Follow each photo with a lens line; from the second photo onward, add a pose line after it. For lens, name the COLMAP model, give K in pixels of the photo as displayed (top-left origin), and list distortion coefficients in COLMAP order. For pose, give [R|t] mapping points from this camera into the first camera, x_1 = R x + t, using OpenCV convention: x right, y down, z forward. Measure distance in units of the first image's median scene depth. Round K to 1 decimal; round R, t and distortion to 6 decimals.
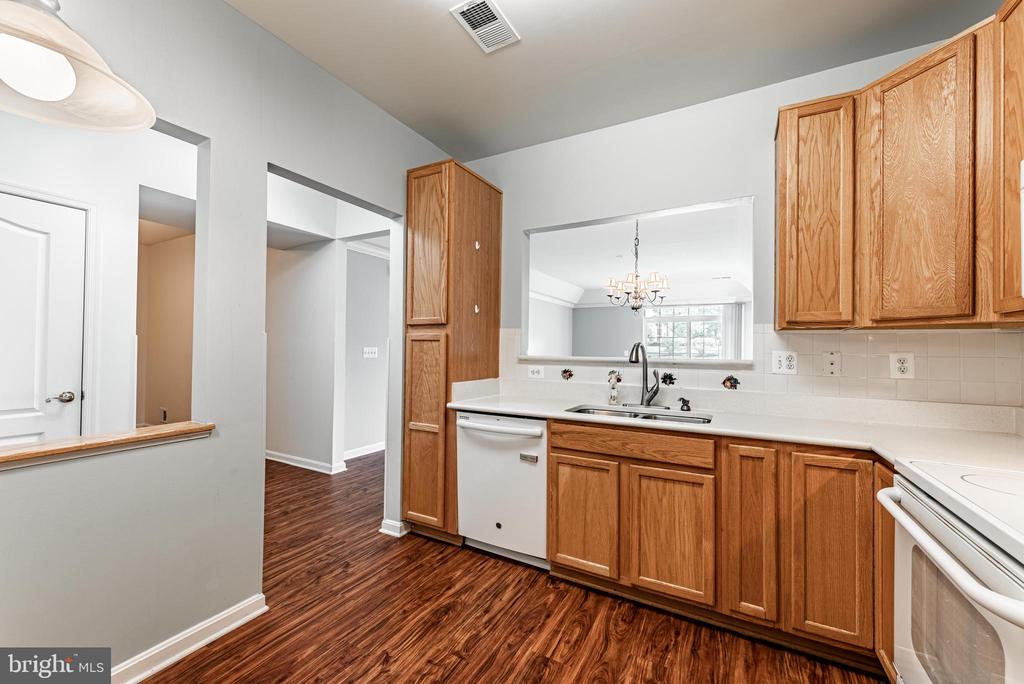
lens RADIAL K [[406.2, 0, 511.5], [0, 406.2, 342.8], [0, 0, 1]] dist [0.001076, -0.000232]
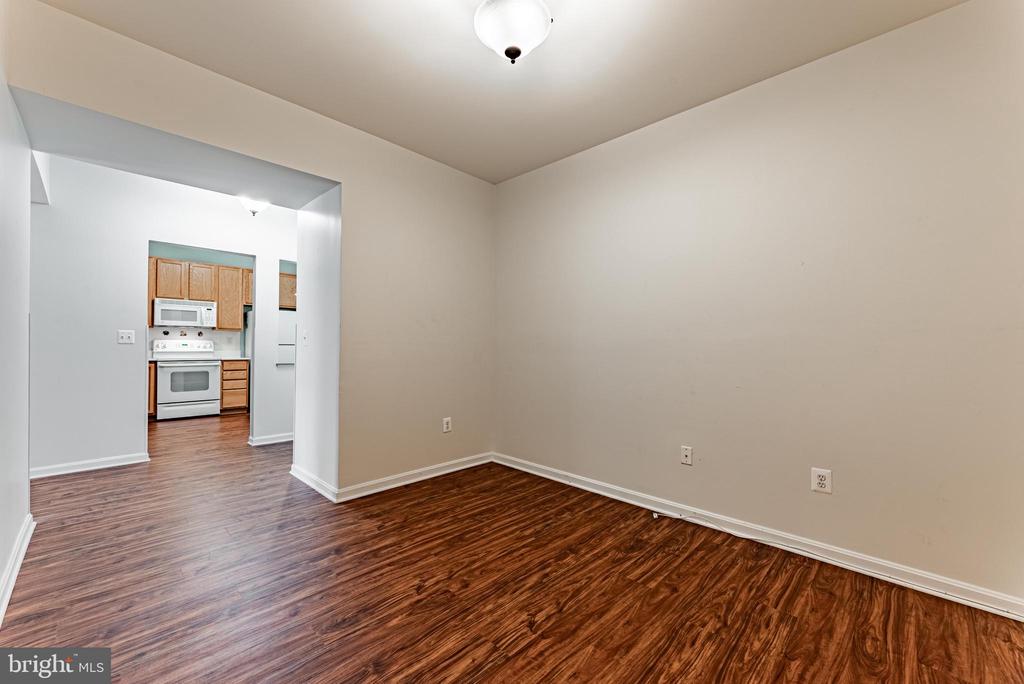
lens RADIAL K [[406.2, 0, 511.5], [0, 406.2, 342.8], [0, 0, 1]] dist [0.001076, -0.000232]
pose [[-0.965874, -0.012200, 0.258725, -2.381618], [-0.017700, 0.999664, -0.018937, 0.073337], [-0.258407, -0.022871, -0.965765, 2.570209]]
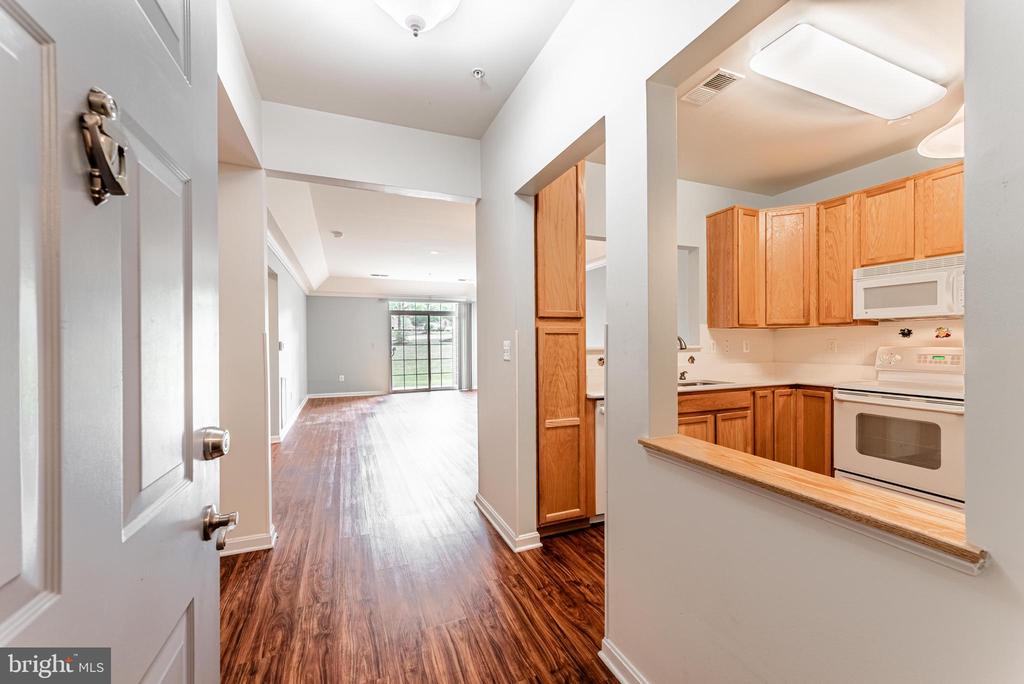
lens RADIAL K [[406.2, 0, 511.5], [0, 406.2, 342.8], [0, 0, 1]] dist [0.001076, -0.000232]
pose [[0.623058, -0.018192, 0.781964, -1.259804], [0.002077, 0.999764, 0.021604, -0.007148], [-0.782173, -0.011837, 0.622949, 0.585676]]
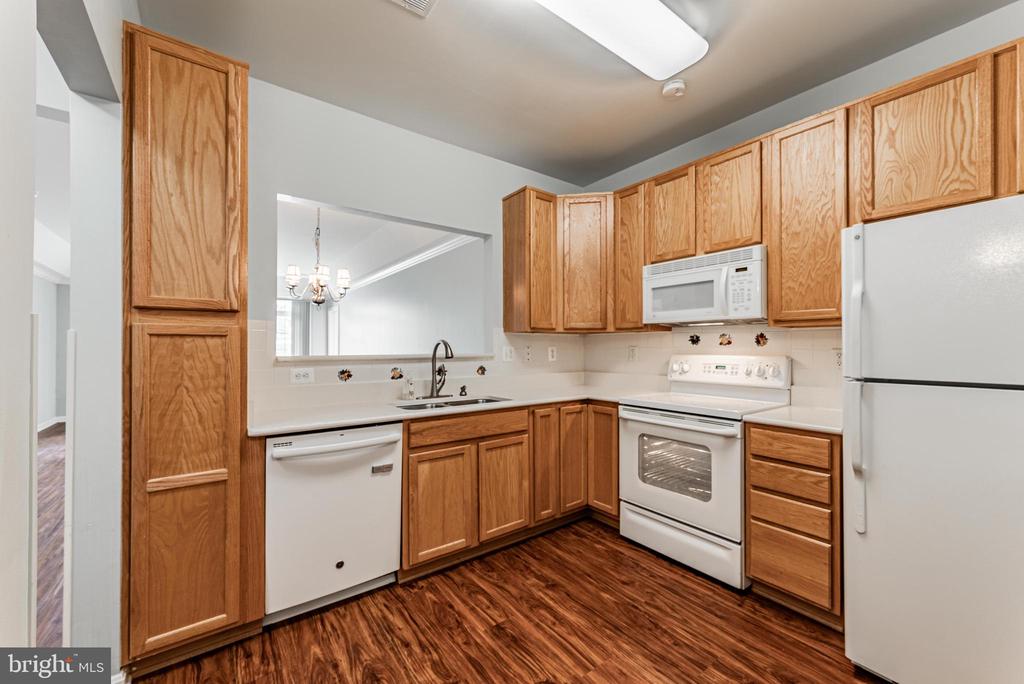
lens RADIAL K [[406.2, 0, 511.5], [0, 406.2, 342.8], [0, 0, 1]] dist [0.001076, -0.000232]
pose [[0.414980, -0.003653, 0.909823, -0.674898], [-0.006620, 0.999953, 0.007034, -0.003314], [-0.909806, -0.008942, 0.414937, 0.379669]]
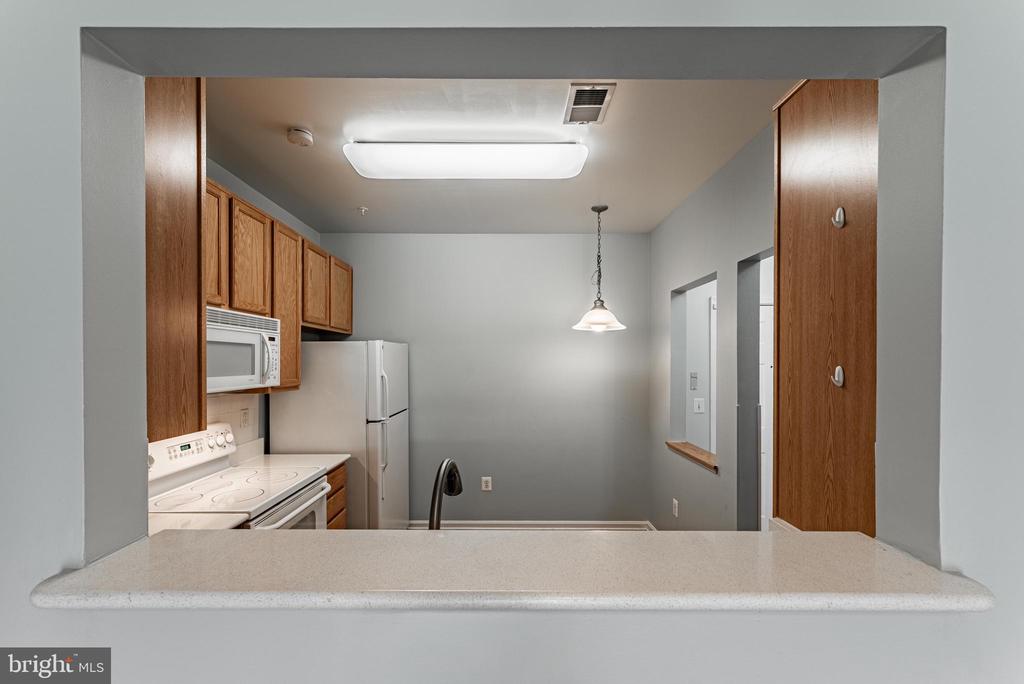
lens RADIAL K [[424.1, 0, 508.0], [0, 424.1, 364.8], [0, 0, 1]] dist [0.000148, -0.000072]
pose [[-0.874450, -0.009150, -0.485030, 0.521076], [-0.003916, 0.999923, -0.011804, -0.109777], [0.485100, -0.008423, -0.874418, 1.554672]]
